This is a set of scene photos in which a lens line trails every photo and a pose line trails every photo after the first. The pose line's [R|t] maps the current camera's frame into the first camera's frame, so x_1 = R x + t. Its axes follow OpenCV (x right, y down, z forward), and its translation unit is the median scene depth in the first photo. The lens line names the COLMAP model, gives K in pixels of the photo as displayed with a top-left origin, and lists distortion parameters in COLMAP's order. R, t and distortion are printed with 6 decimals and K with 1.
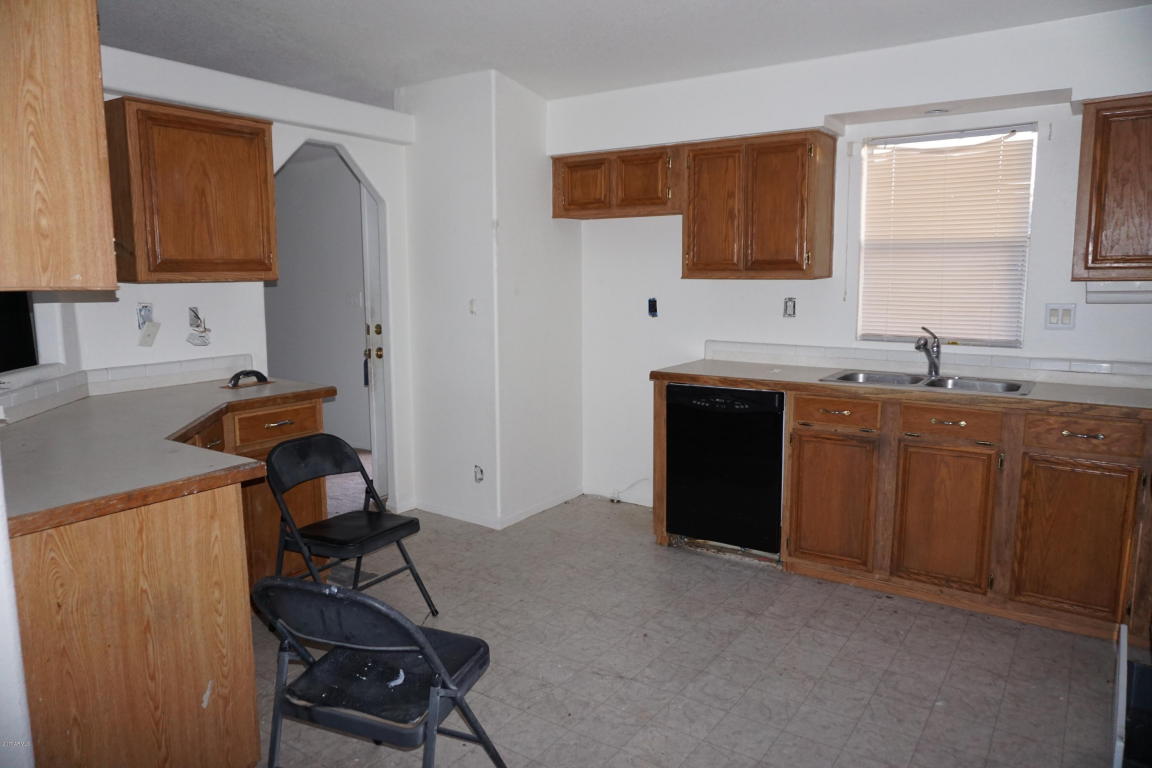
lens RADIAL K [[780.1, 0, 576.0], [0, 780.1, 384.0], [0, 0, 1]] dist [-0.046980, 0.038654]
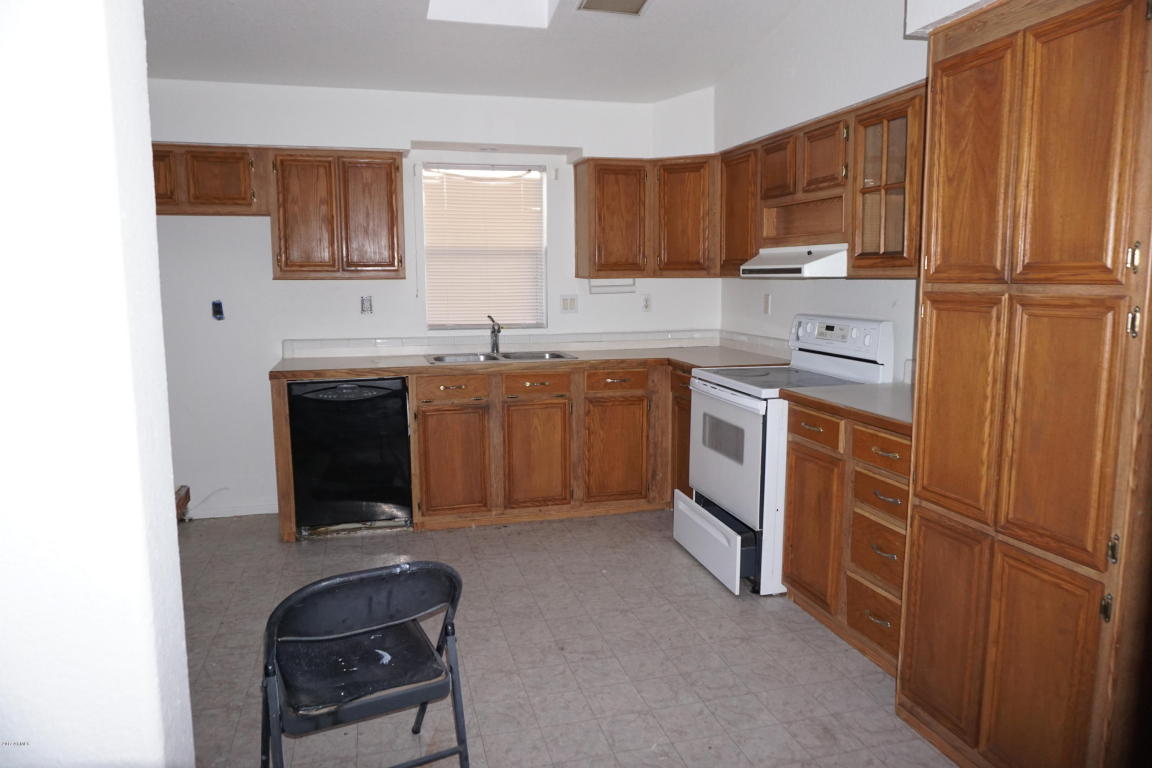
lens RADIAL K [[780.1, 0, 576.0], [0, 780.1, 384.0], [0, 0, 1]] dist [-0.046980, 0.038654]
pose [[0.641809, -0.102056, 0.760044, -0.461480], [0.107098, 0.993321, 0.042942, -0.001056], [-0.759350, 0.053839, 0.648452, 0.059082]]
